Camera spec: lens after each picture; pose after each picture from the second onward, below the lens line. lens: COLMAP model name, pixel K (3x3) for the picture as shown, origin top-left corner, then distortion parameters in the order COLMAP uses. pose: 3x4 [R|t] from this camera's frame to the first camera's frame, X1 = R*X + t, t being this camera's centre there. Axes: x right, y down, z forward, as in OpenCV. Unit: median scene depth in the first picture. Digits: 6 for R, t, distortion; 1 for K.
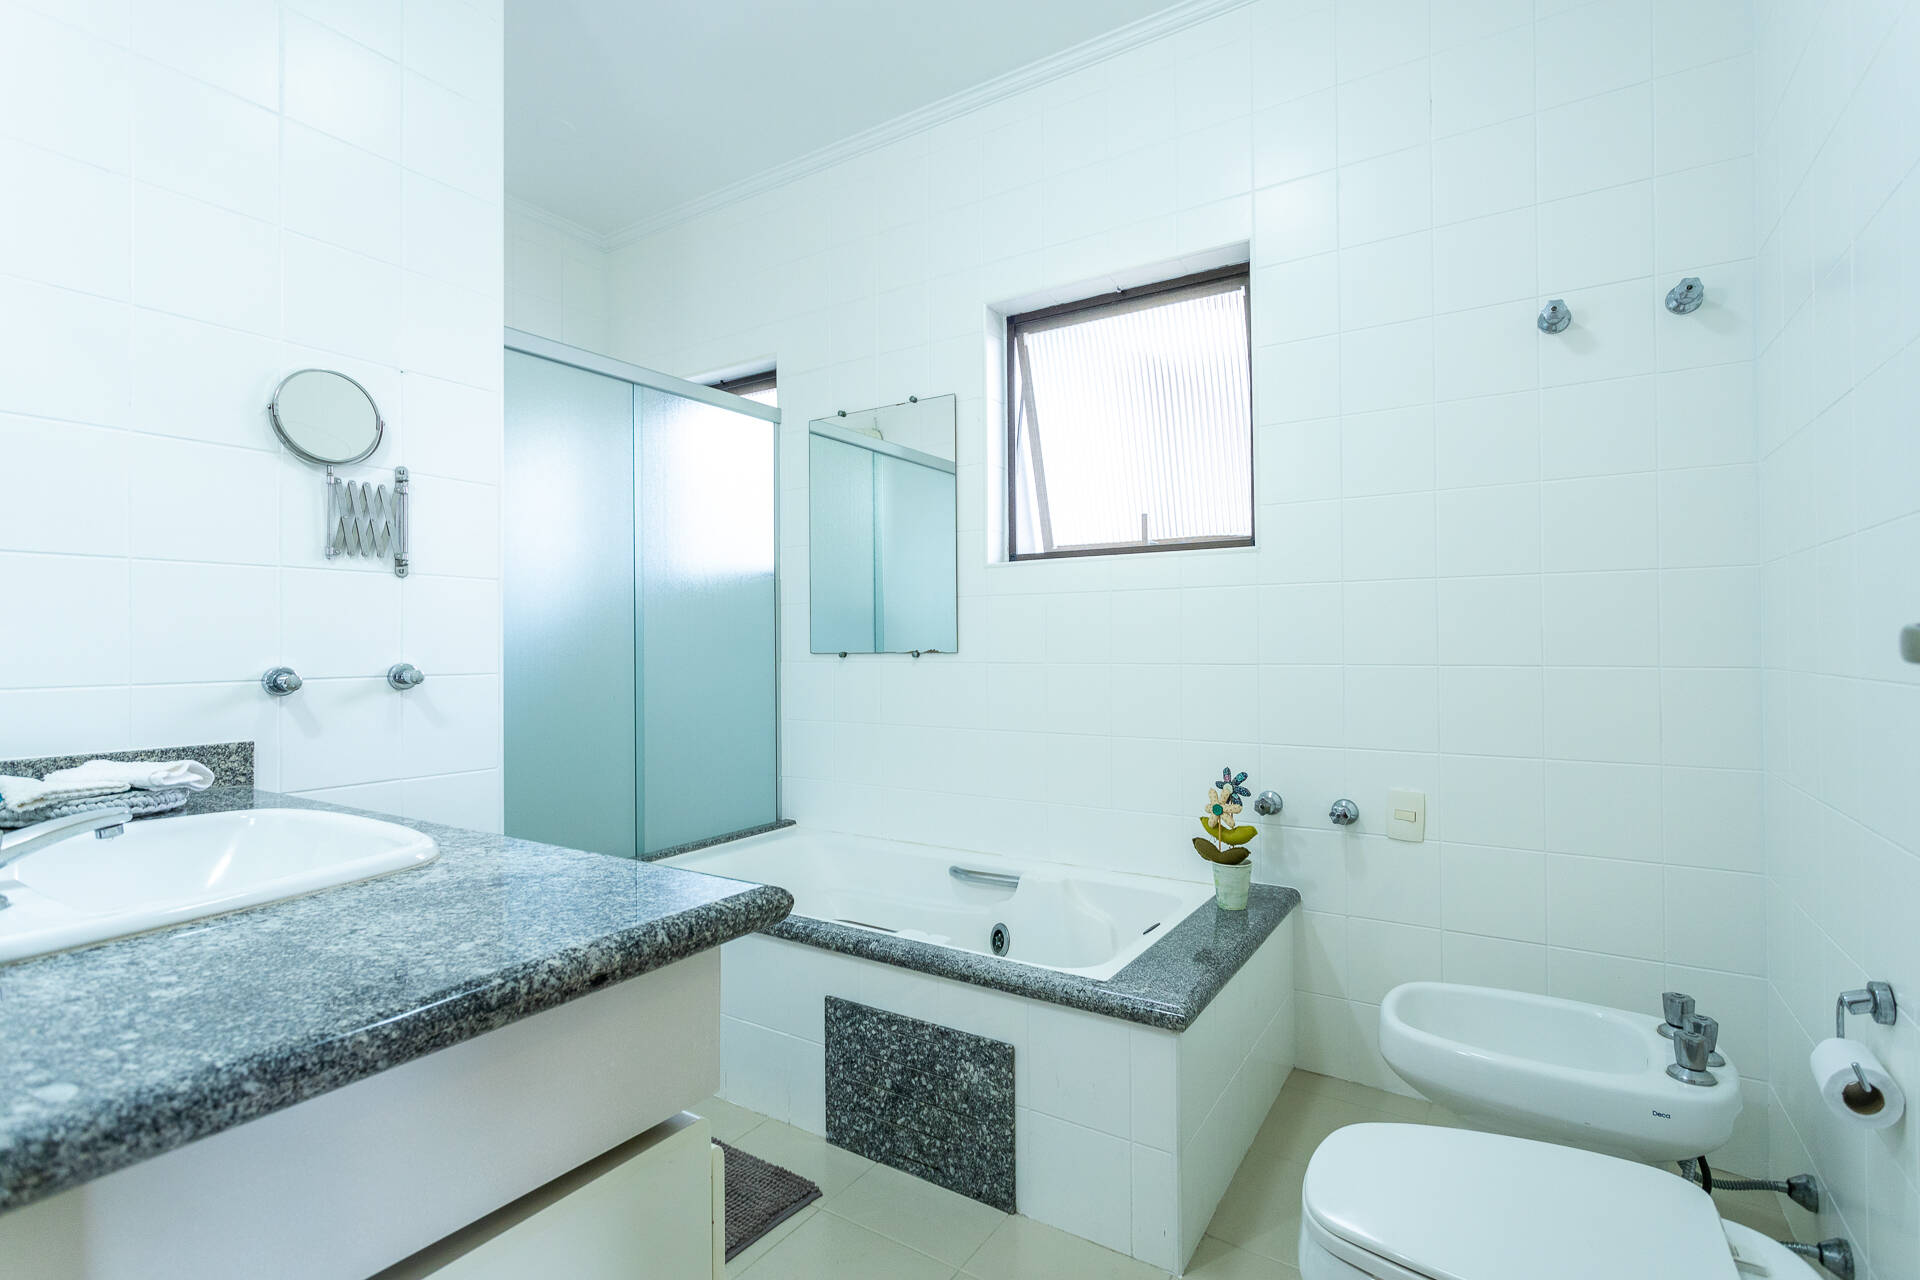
lens RADIAL K [[907.5, 0, 967.3], [0, 907.5, 635.8], [0, 0, 1]] dist [0.008413, -0.000061]
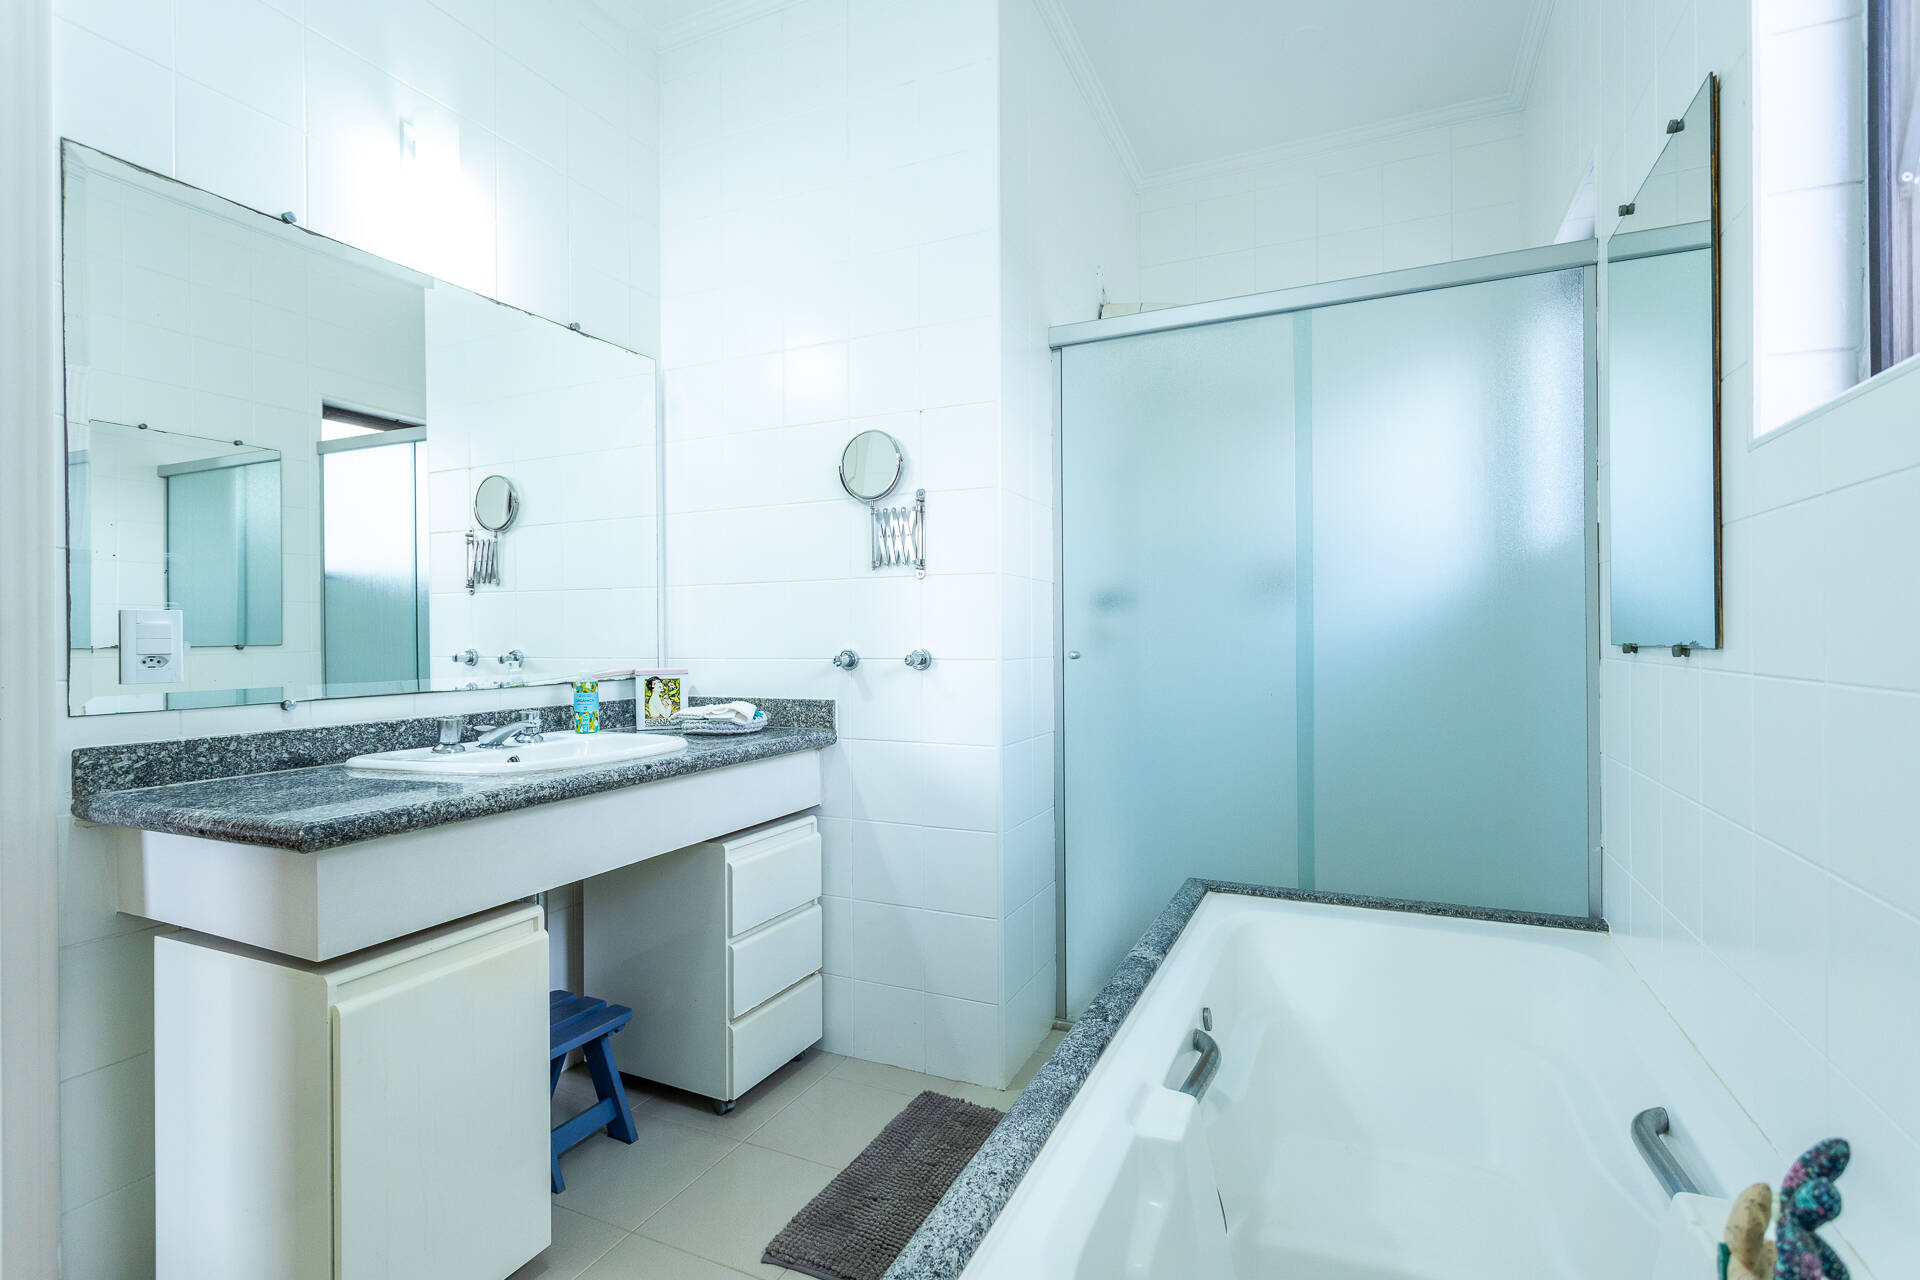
lens RADIAL K [[907.5, 0, 967.3], [0, 907.5, 635.8], [0, 0, 1]] dist [0.008413, -0.000061]
pose [[0.132515, 0.003825, -0.991174, 0.508304], [0.015841, 0.999857, 0.005977, 0.005331], [0.991054, -0.016493, 0.132436, 0.753792]]
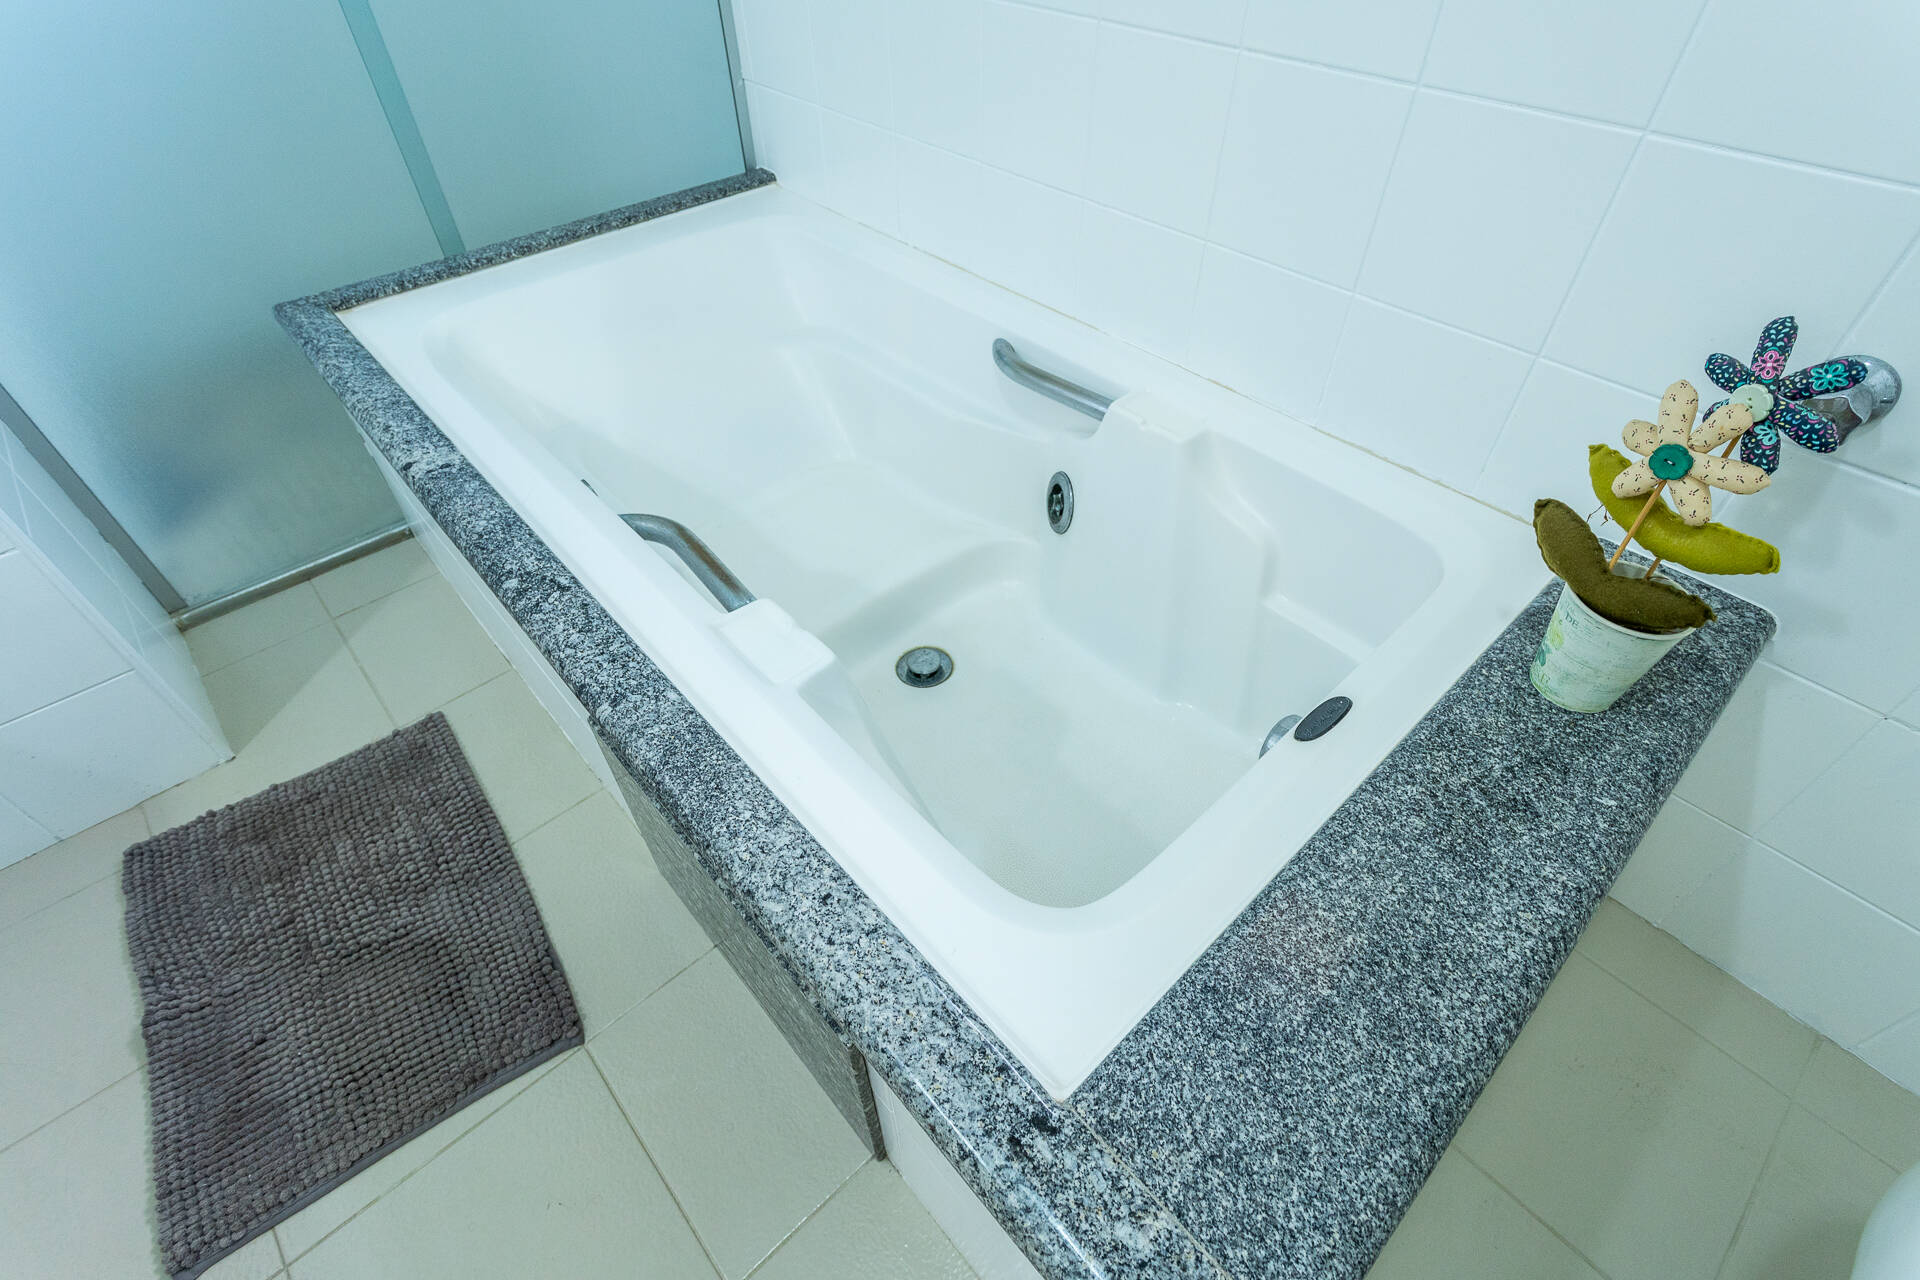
lens RADIAL K [[901.1, 0, 960.0], [0, 901.1, 640.0], [0, 0, 1]] dist [-0.021453, -0.000734]
pose [[0.963386, 0.188657, -0.190513, 0.114406], [0.003796, 0.700892, 0.713258, 0.021884], [0.268090, -0.687866, 0.674513, 0.696305]]
